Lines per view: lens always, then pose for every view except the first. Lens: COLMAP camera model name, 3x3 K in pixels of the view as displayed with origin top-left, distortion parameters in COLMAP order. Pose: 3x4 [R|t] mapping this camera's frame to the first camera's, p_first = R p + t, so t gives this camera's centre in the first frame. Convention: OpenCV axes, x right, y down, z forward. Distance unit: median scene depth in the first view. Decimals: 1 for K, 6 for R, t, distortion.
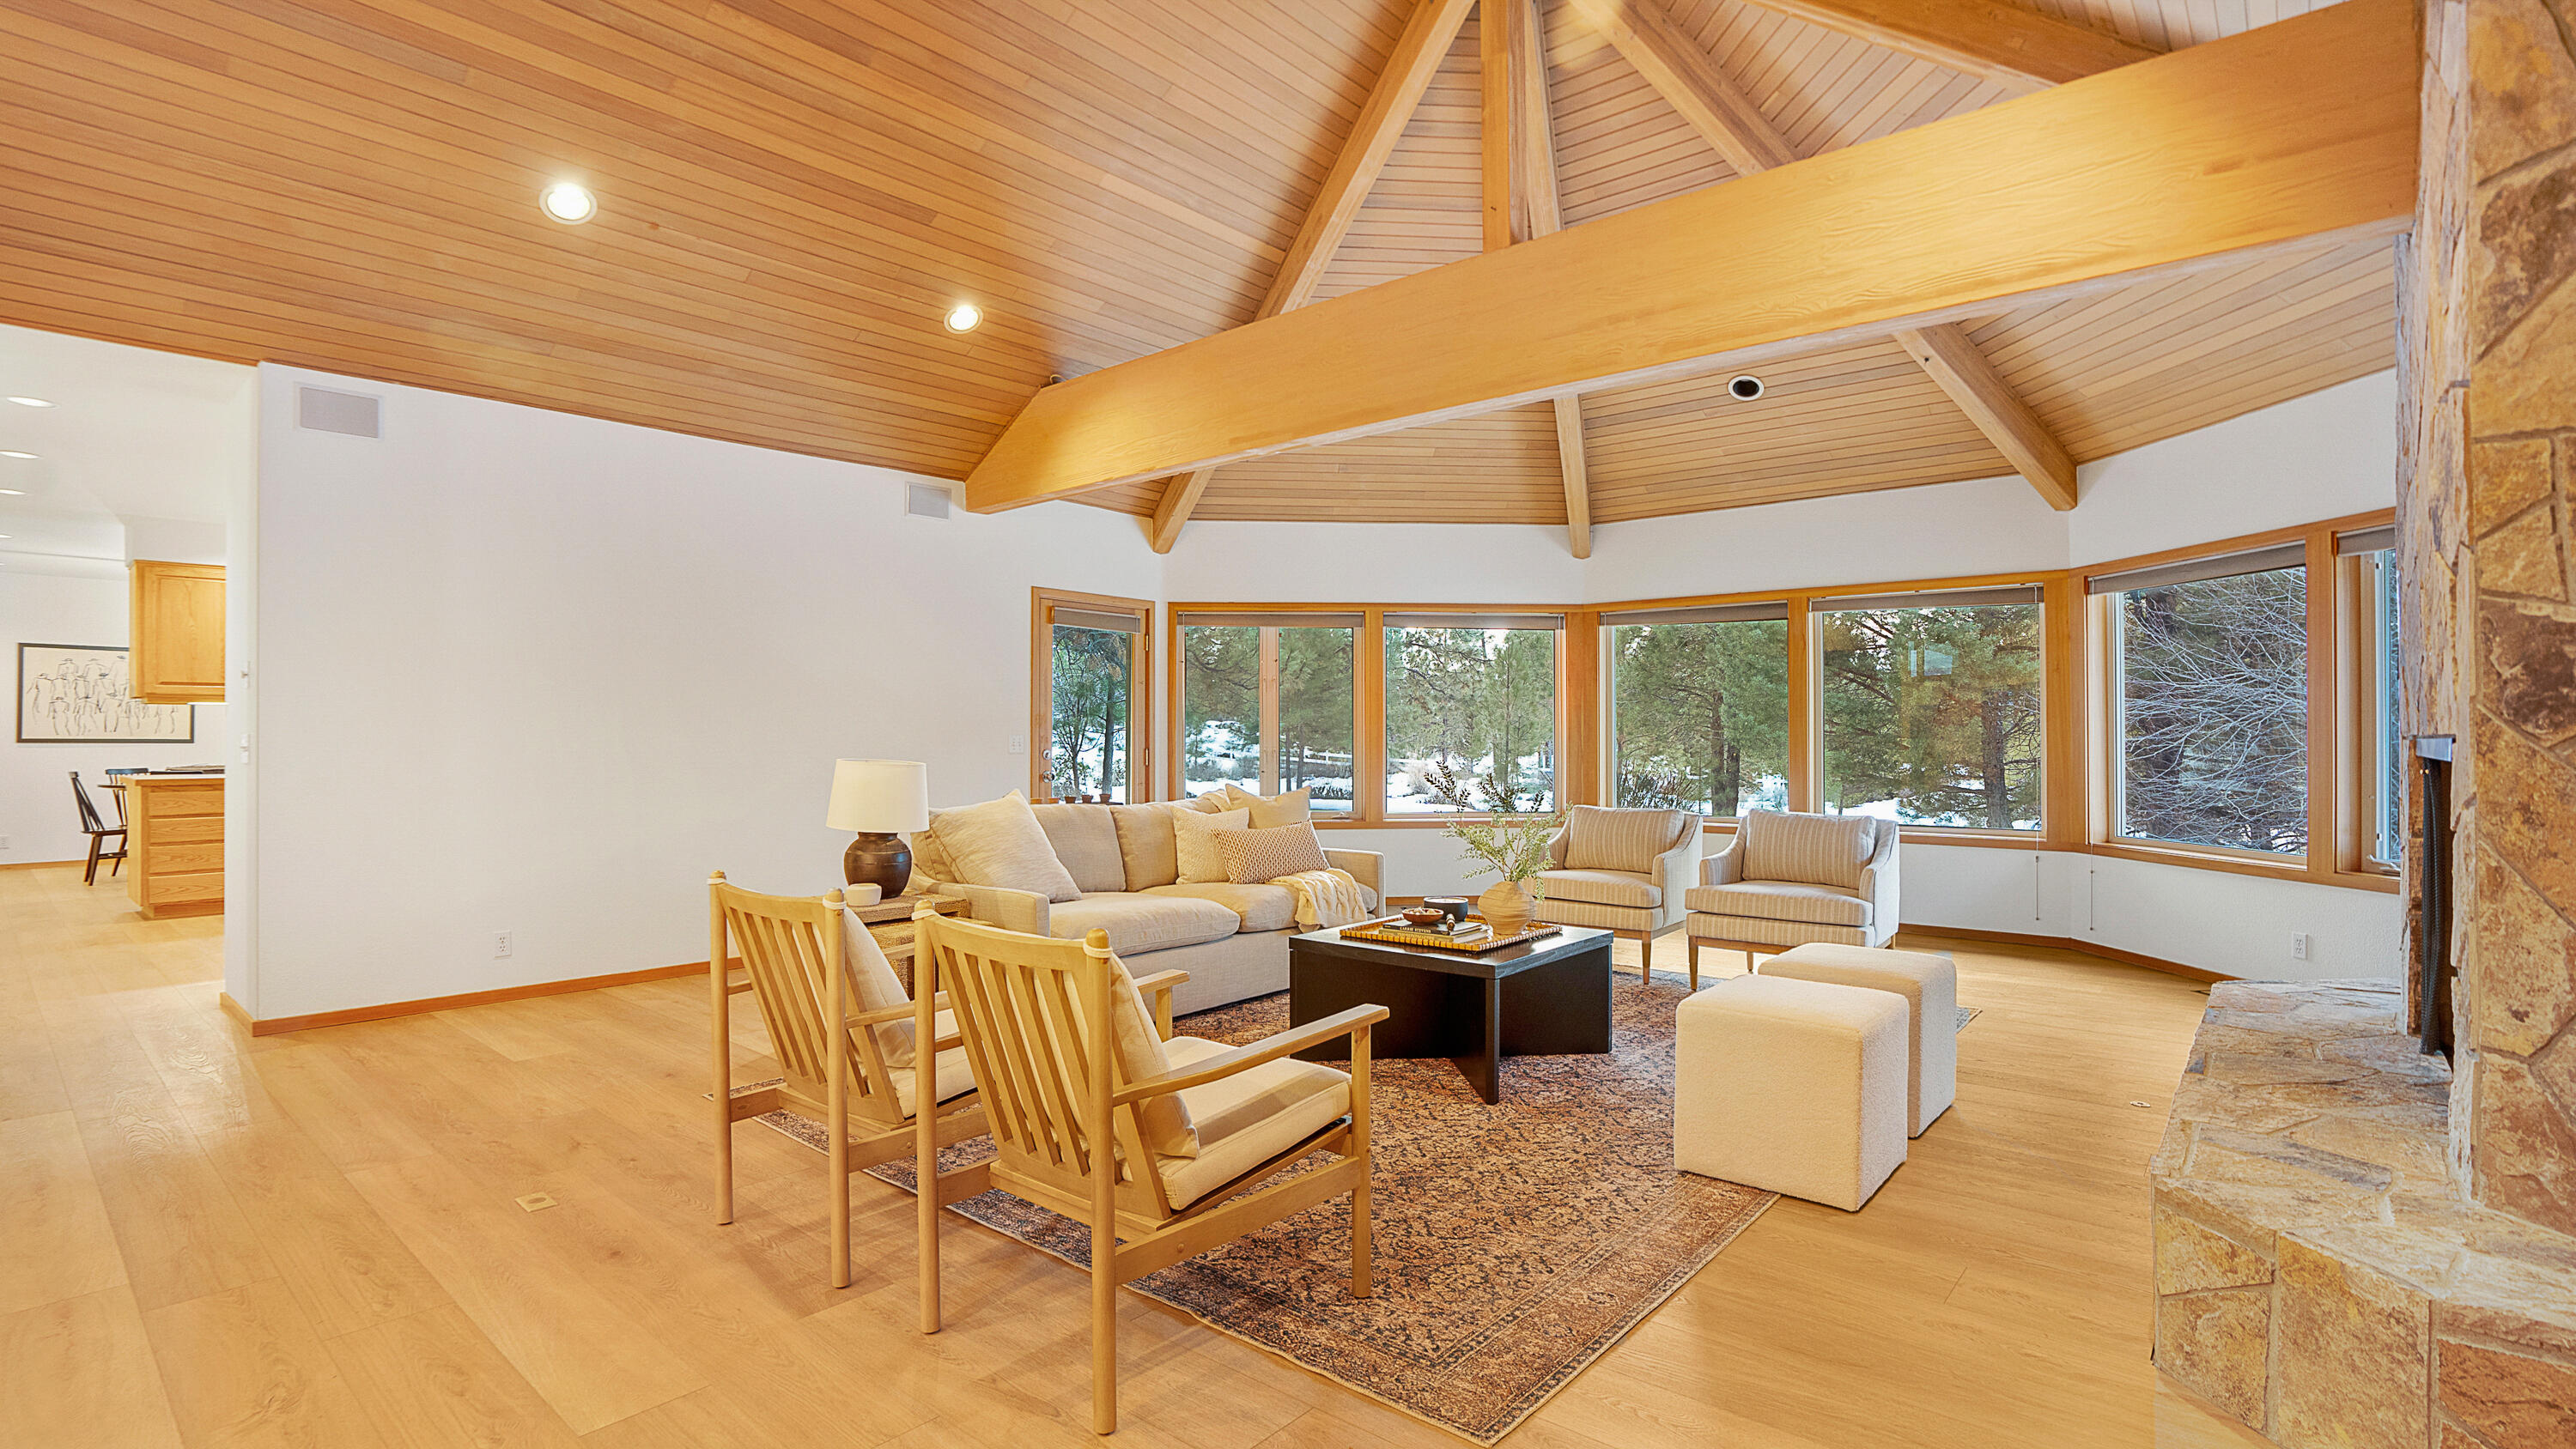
lens RADIAL K [[1208.6, 0, 1277.9], [0, 1208.6, 719.8], [0, 0, 1]] dist [-0.063634, 0.026514]
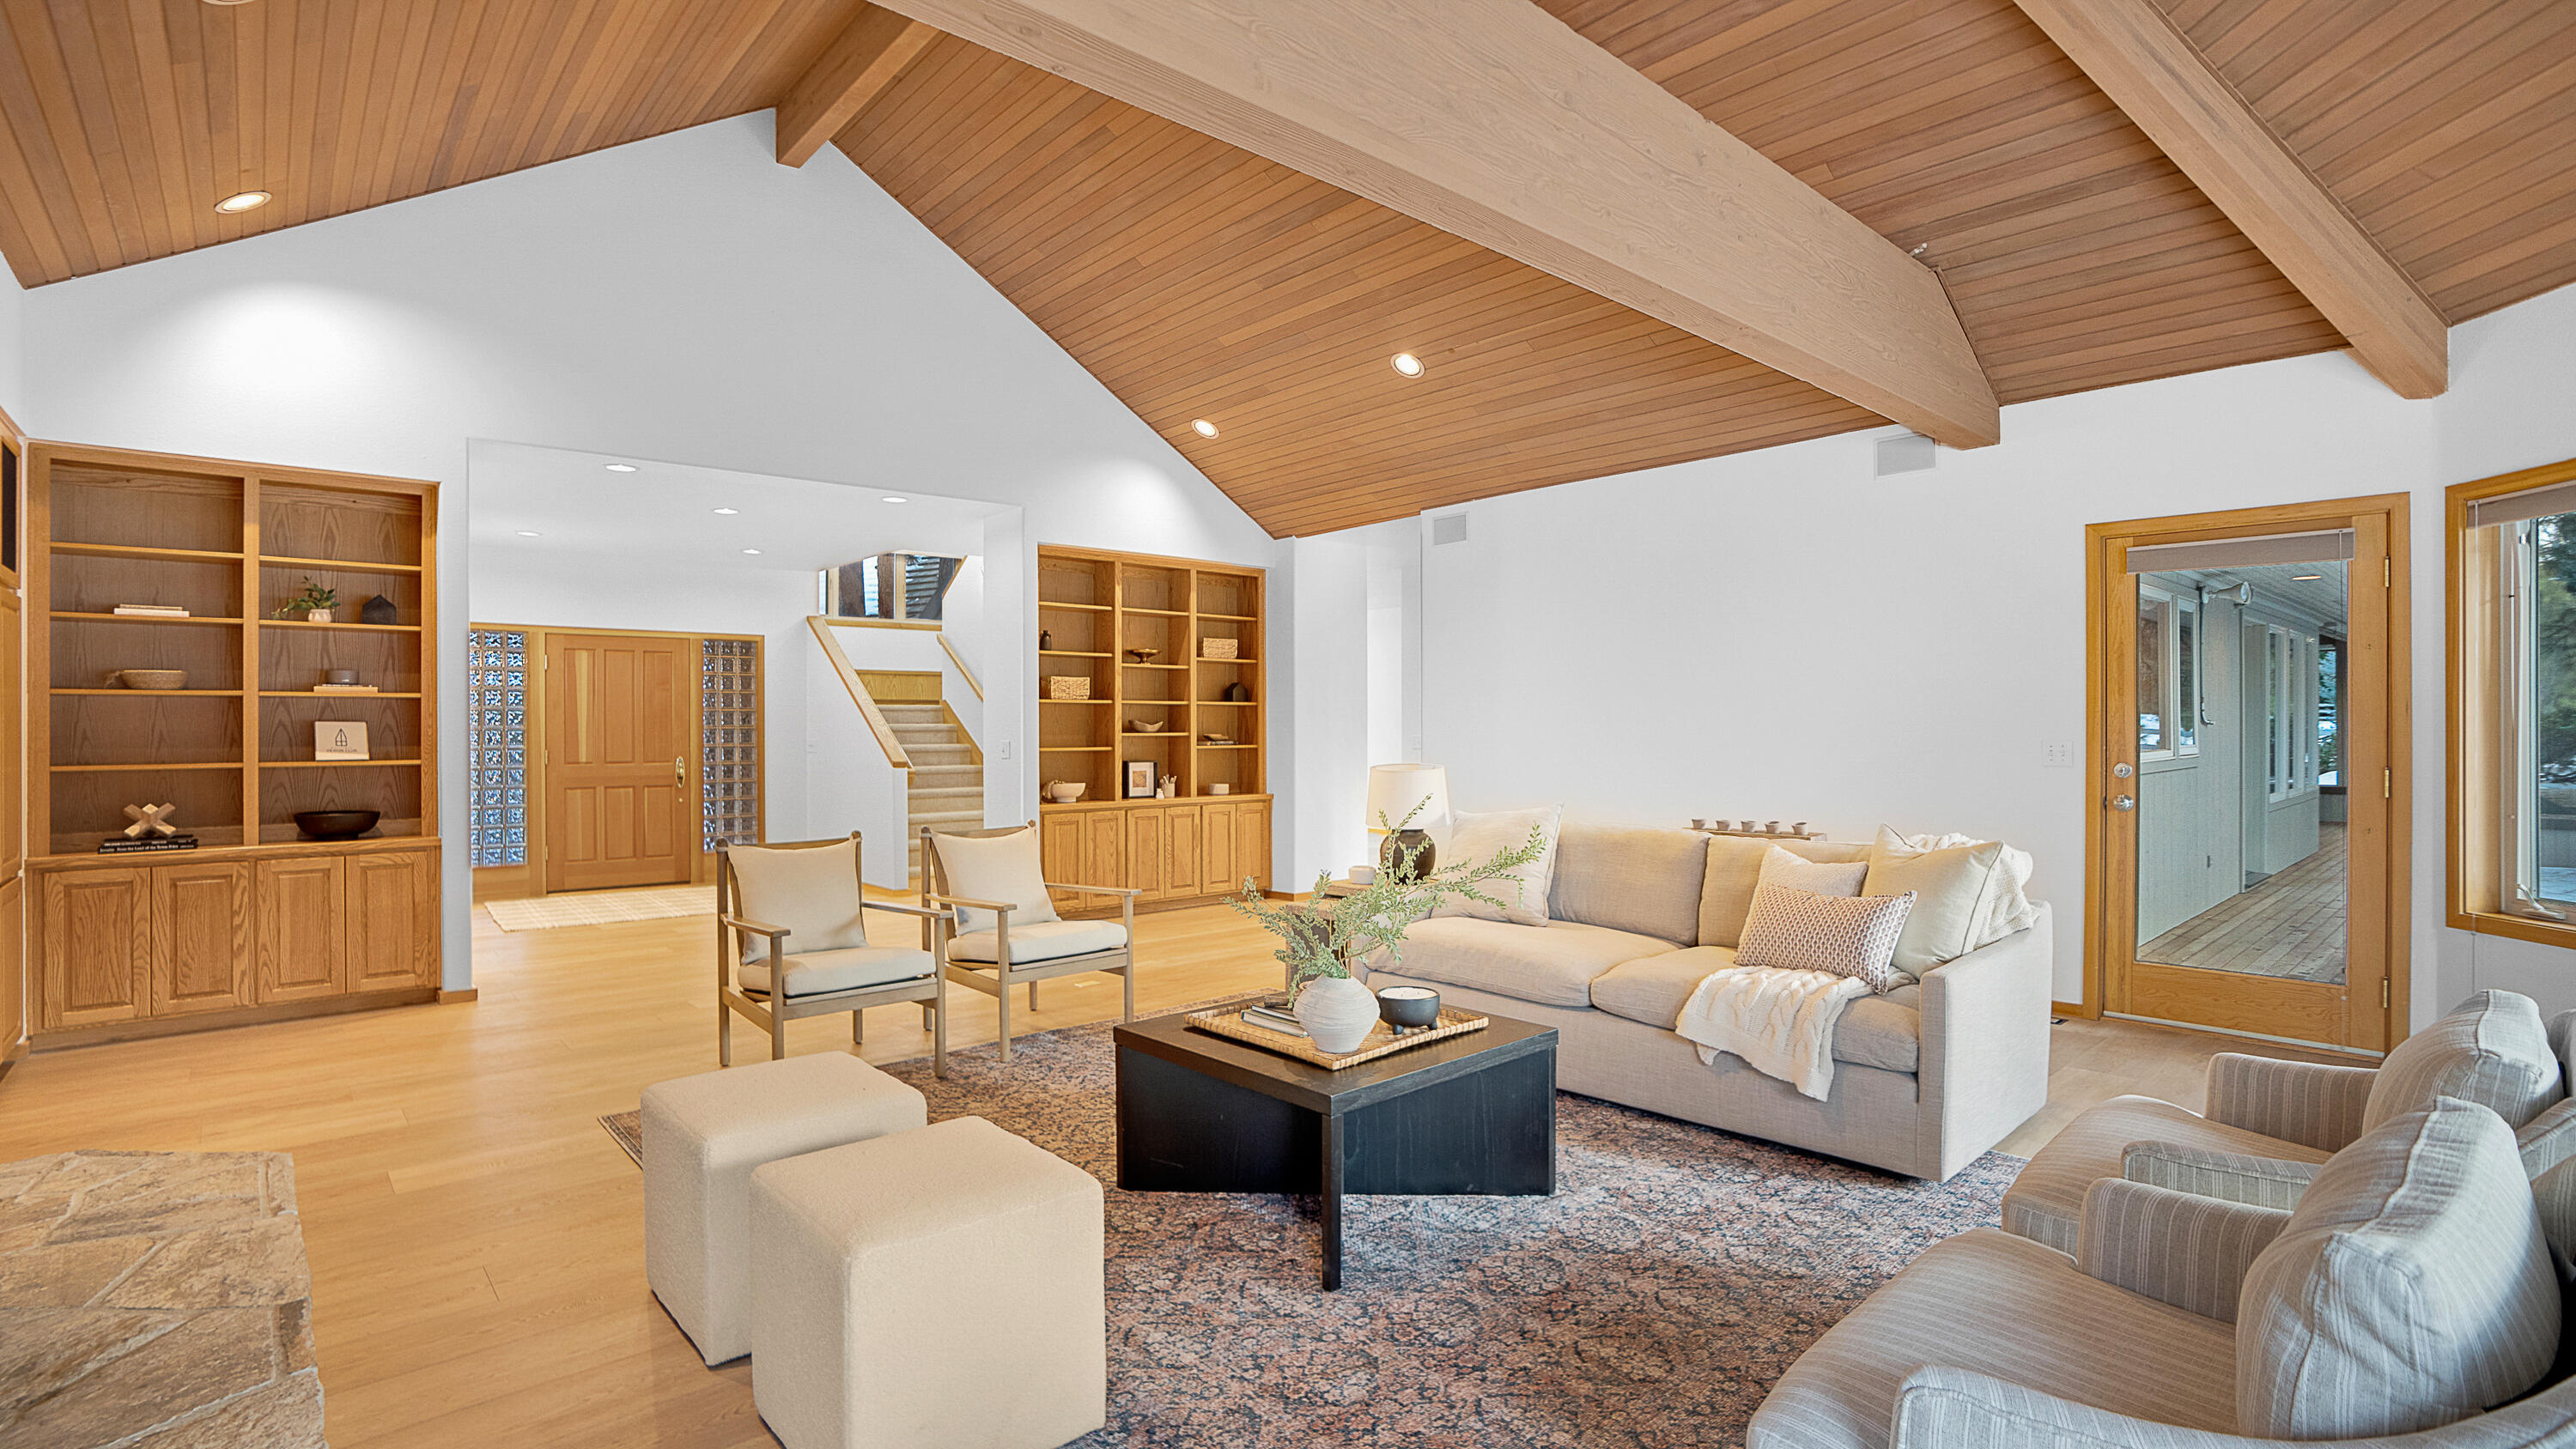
lens RADIAL K [[1208.6, 0, 1277.9], [0, 1208.6, 719.8], [0, 0, 1]] dist [-0.063634, 0.026514]
pose [[-0.131885, -0.000313, -0.991265, 1.708127], [0.018250, 0.999830, -0.002743, -0.020615], [0.991097, -0.018452, -0.131857, 2.061728]]
